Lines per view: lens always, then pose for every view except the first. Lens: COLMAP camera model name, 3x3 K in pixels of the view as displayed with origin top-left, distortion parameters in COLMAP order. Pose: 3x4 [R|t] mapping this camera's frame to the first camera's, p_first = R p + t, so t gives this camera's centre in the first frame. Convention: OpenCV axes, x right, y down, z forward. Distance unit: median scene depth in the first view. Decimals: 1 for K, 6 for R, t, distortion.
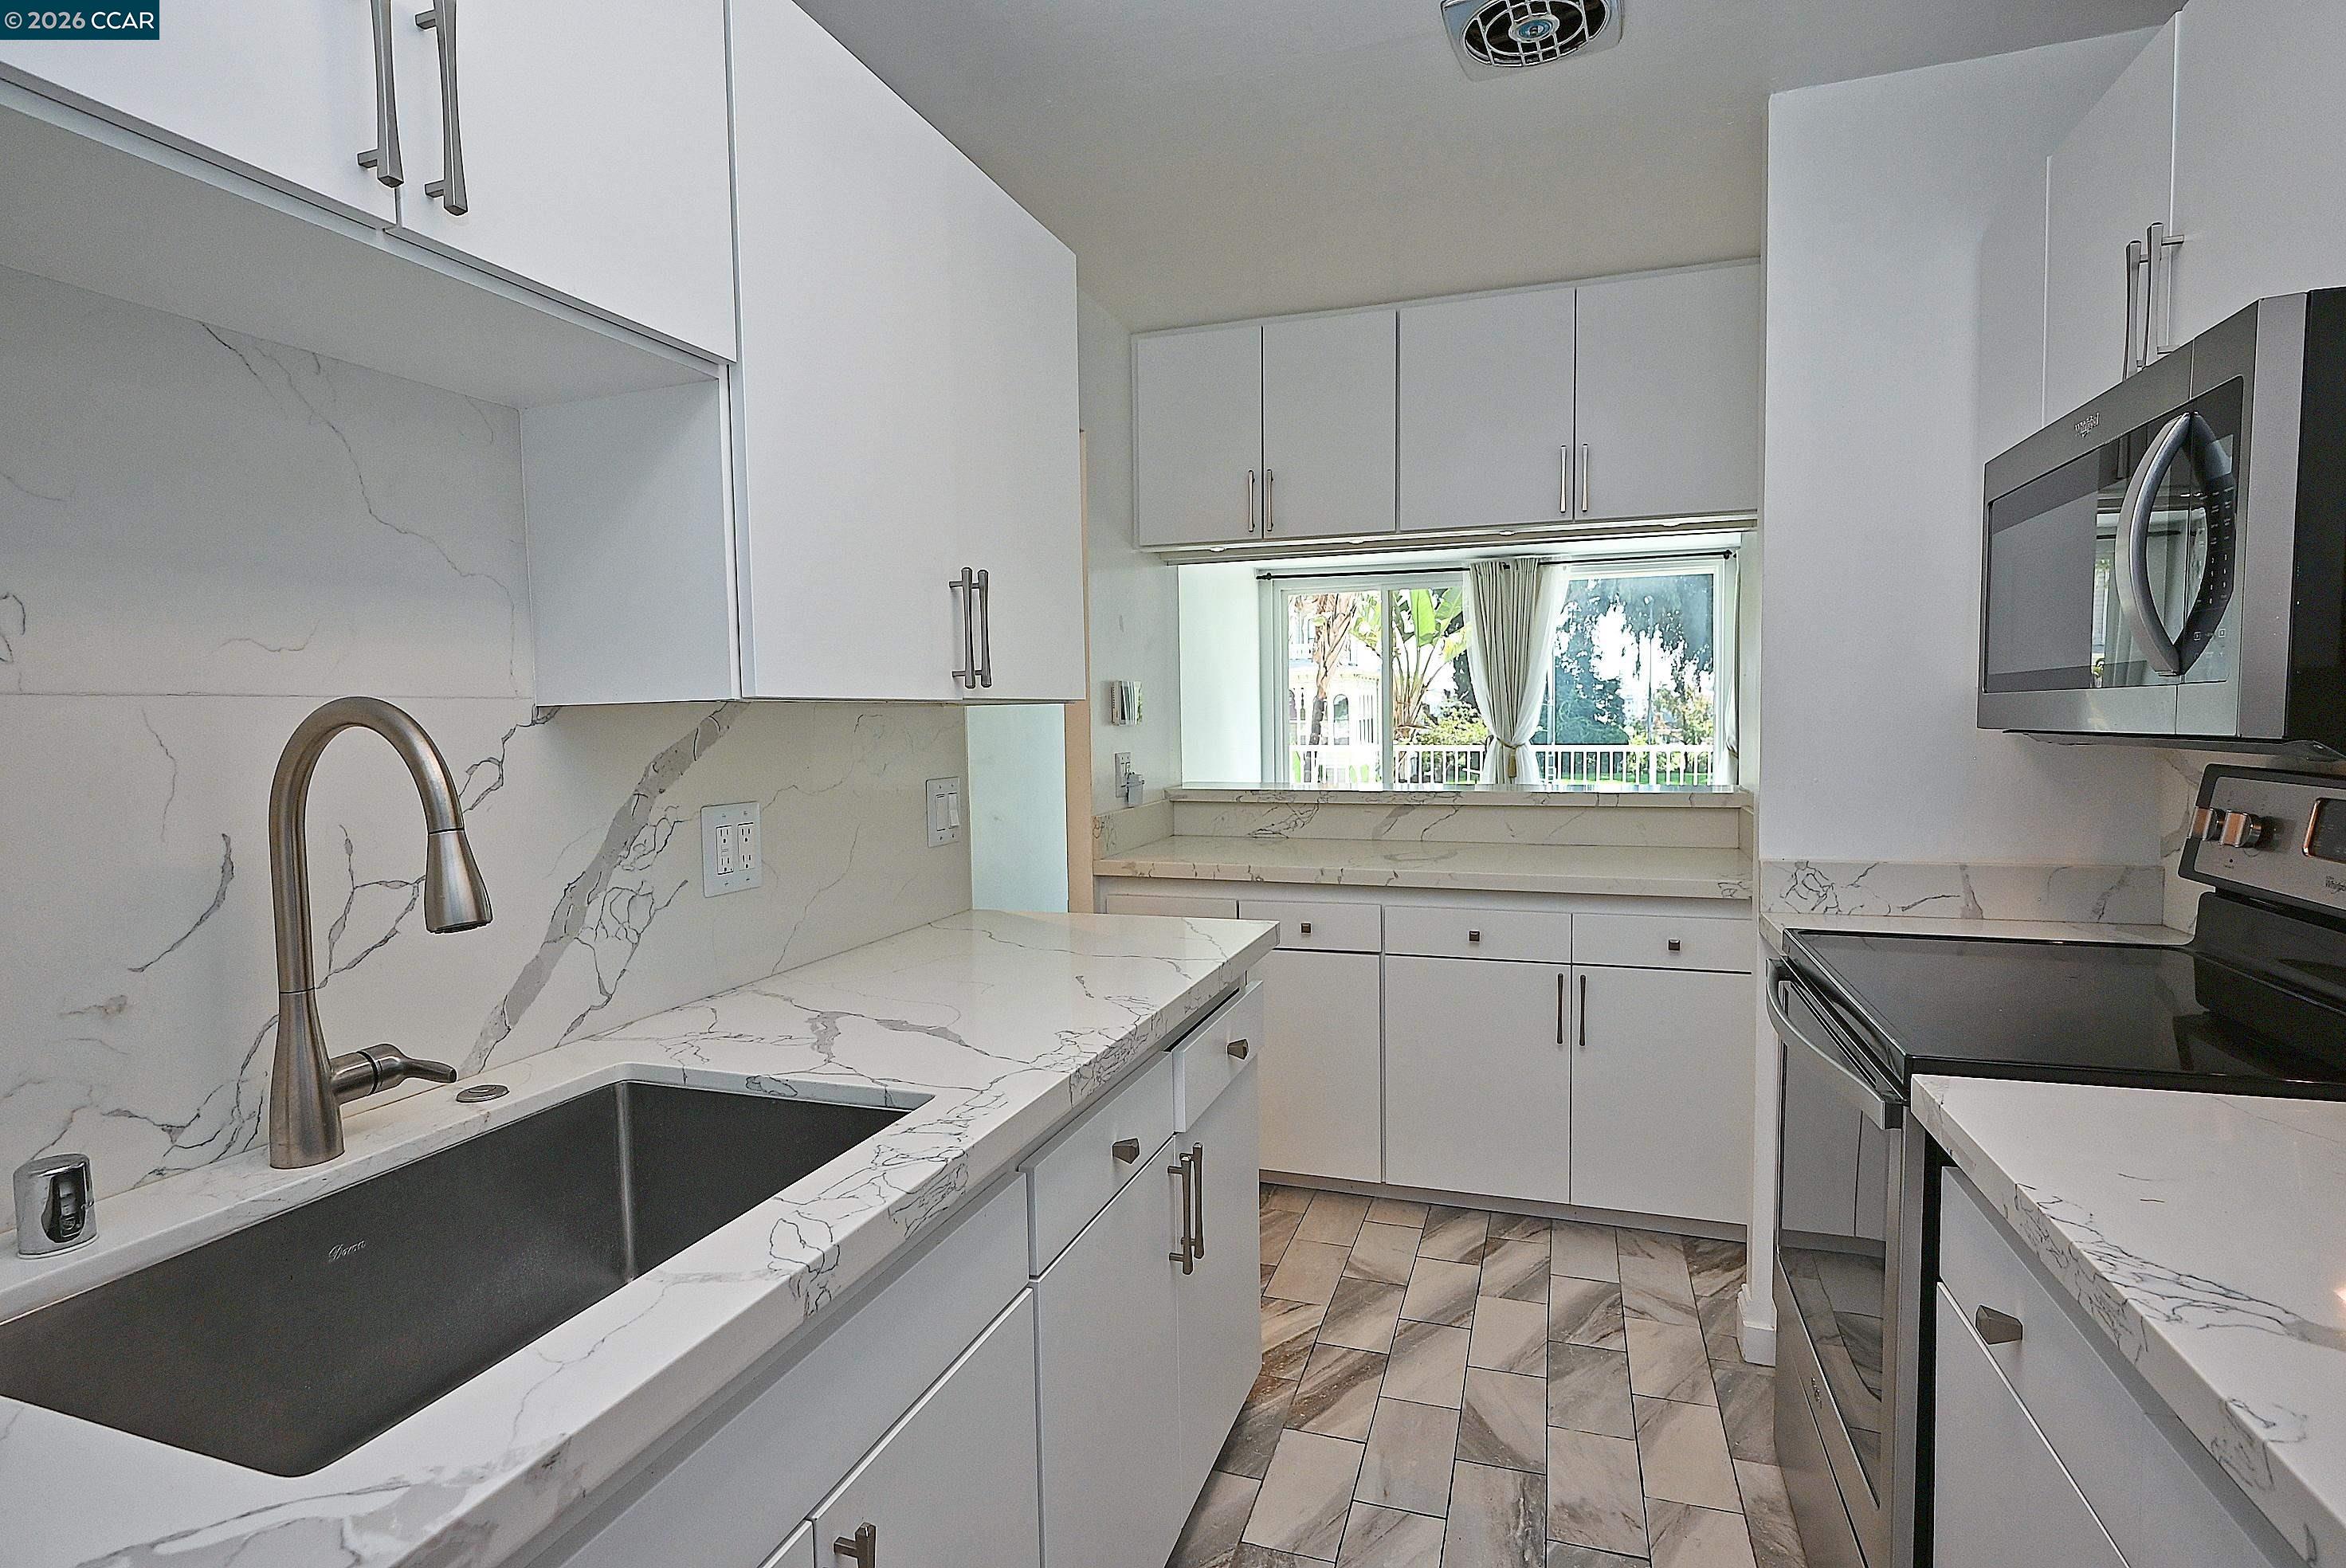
lens RADIAL K [[1158.9, 0, 1173.0], [0, 1158.9, 784.0], [0, 0, 1]] dist [-0.003884, -0.000363]
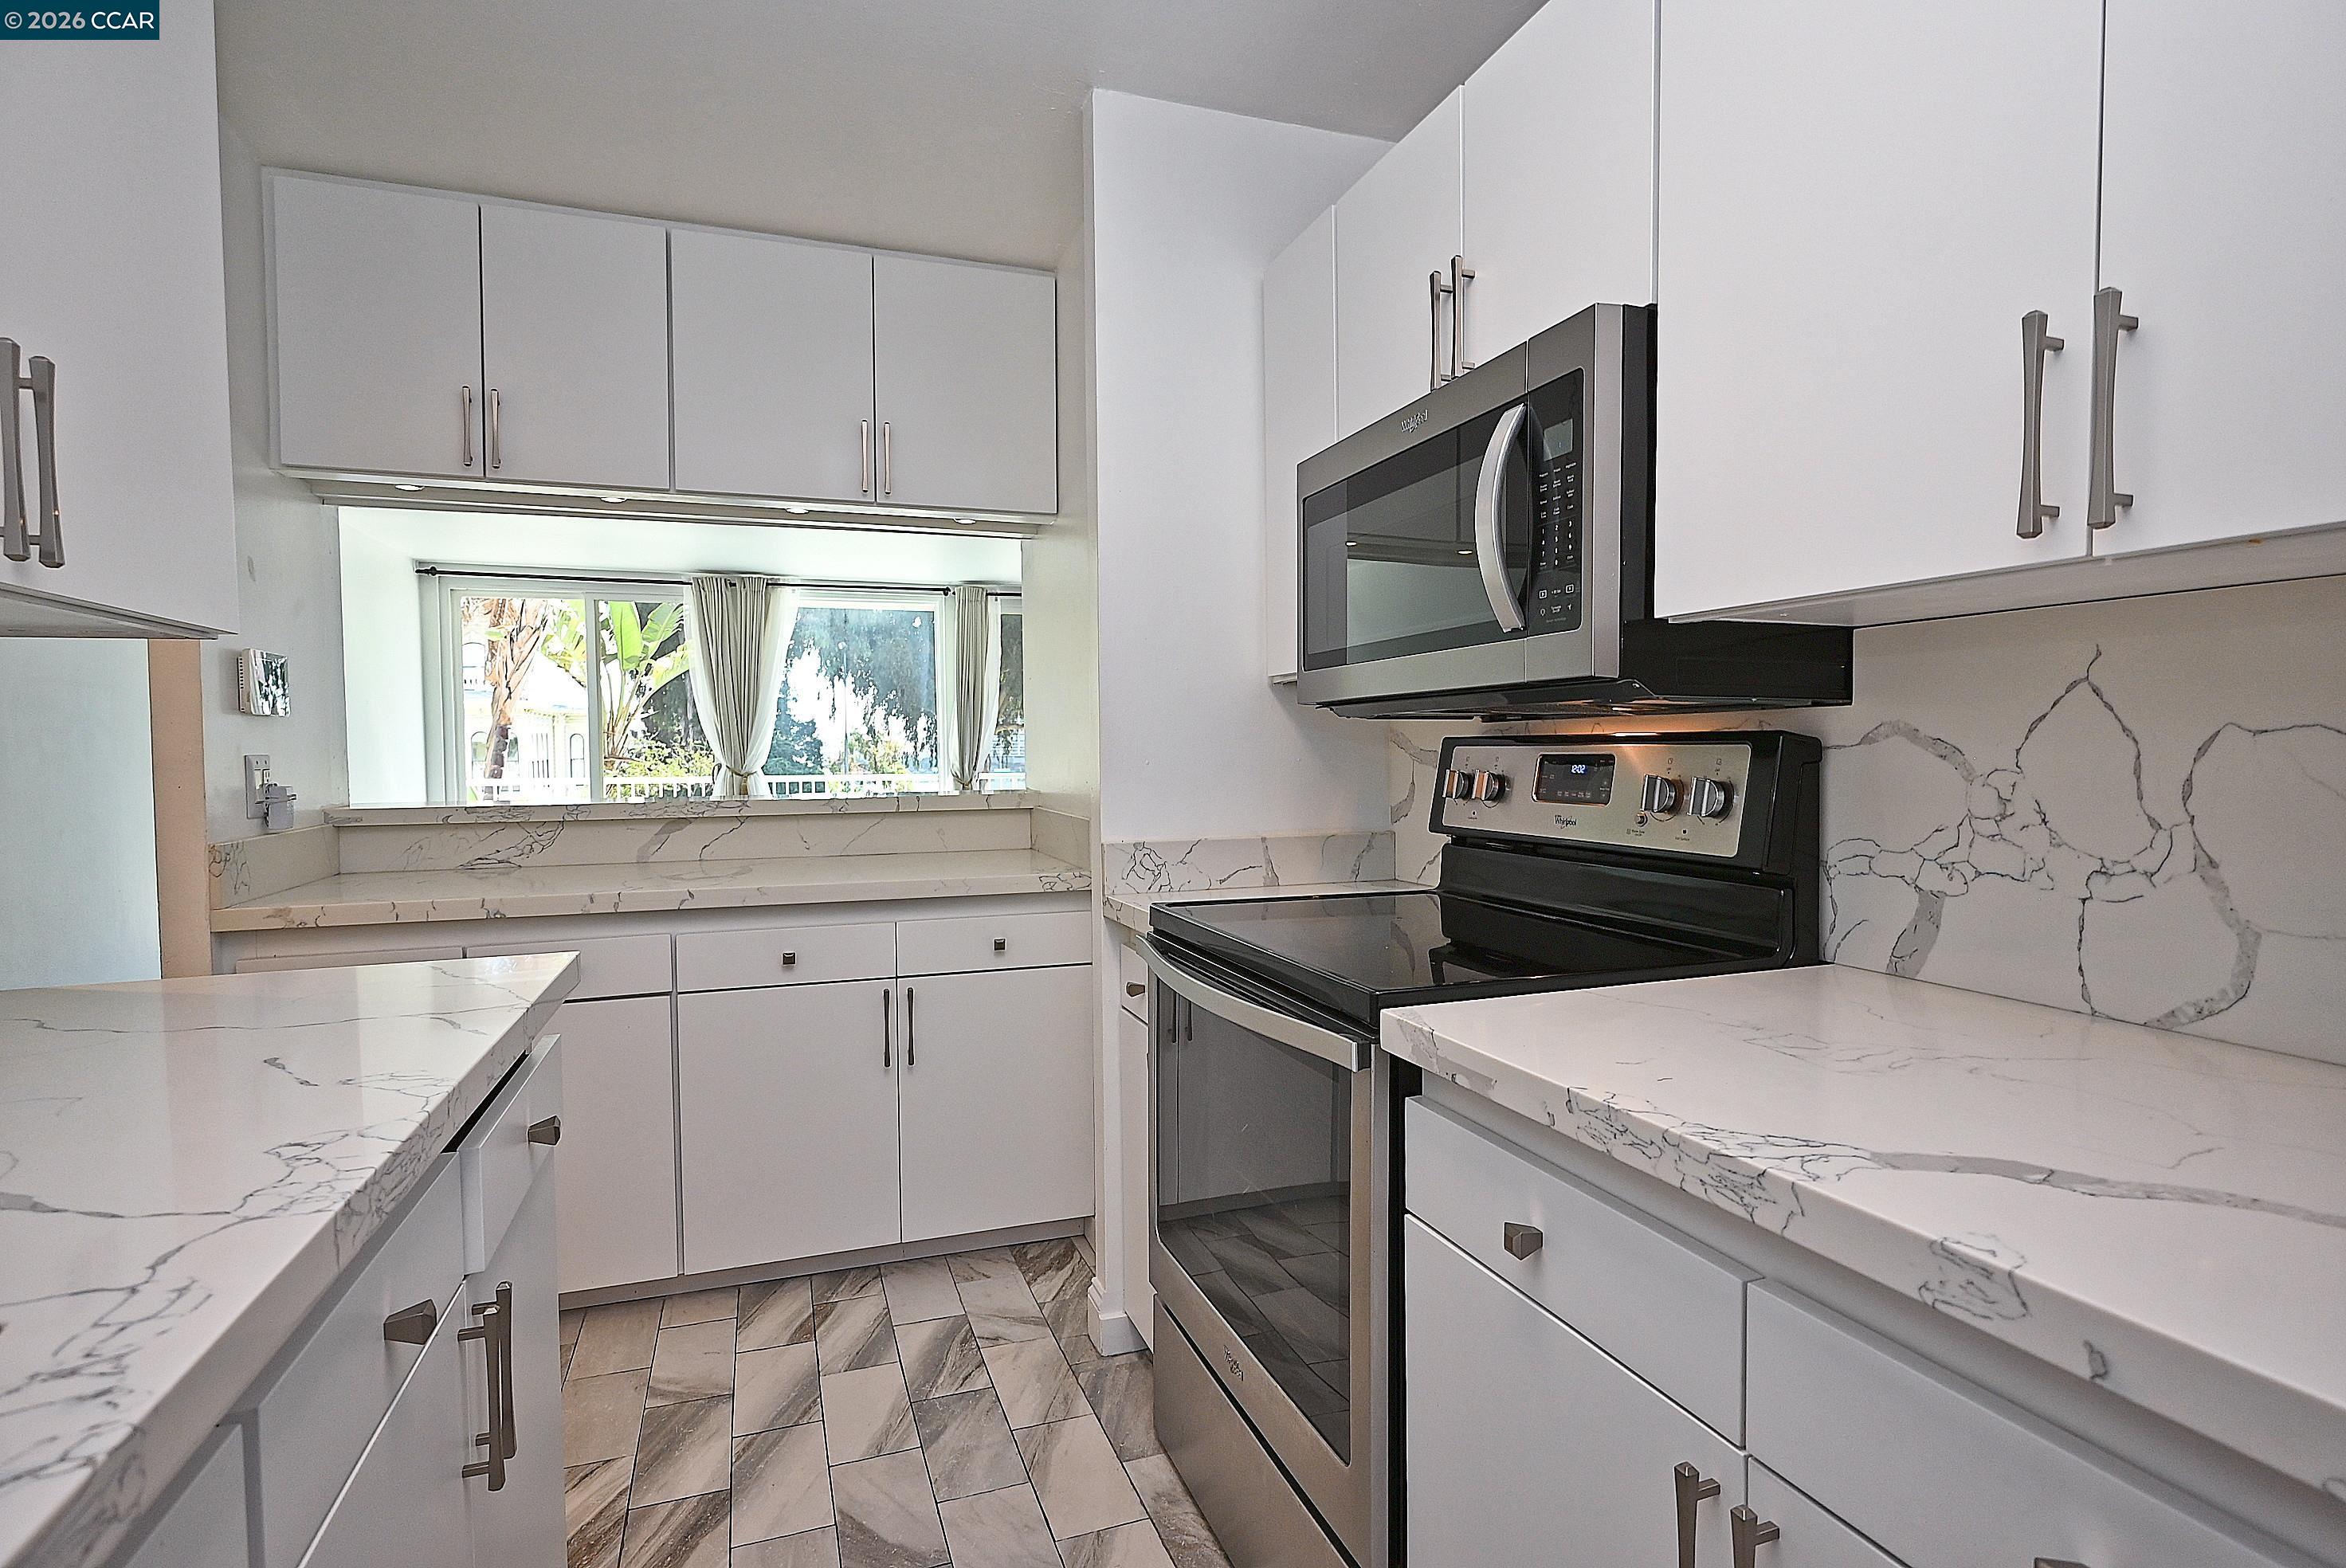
lens RADIAL K [[1160.3, 0, 1168.4], [0, 1160.3, 784.7], [0, 0, 1]] dist [-0.003592, 0.005705]
pose [[0.787211, -0.011723, 0.616573, -0.063723], [0.034243, 0.999108, -0.024724, 0.040669], [-0.615733, 0.040576, 0.786910, 0.172188]]
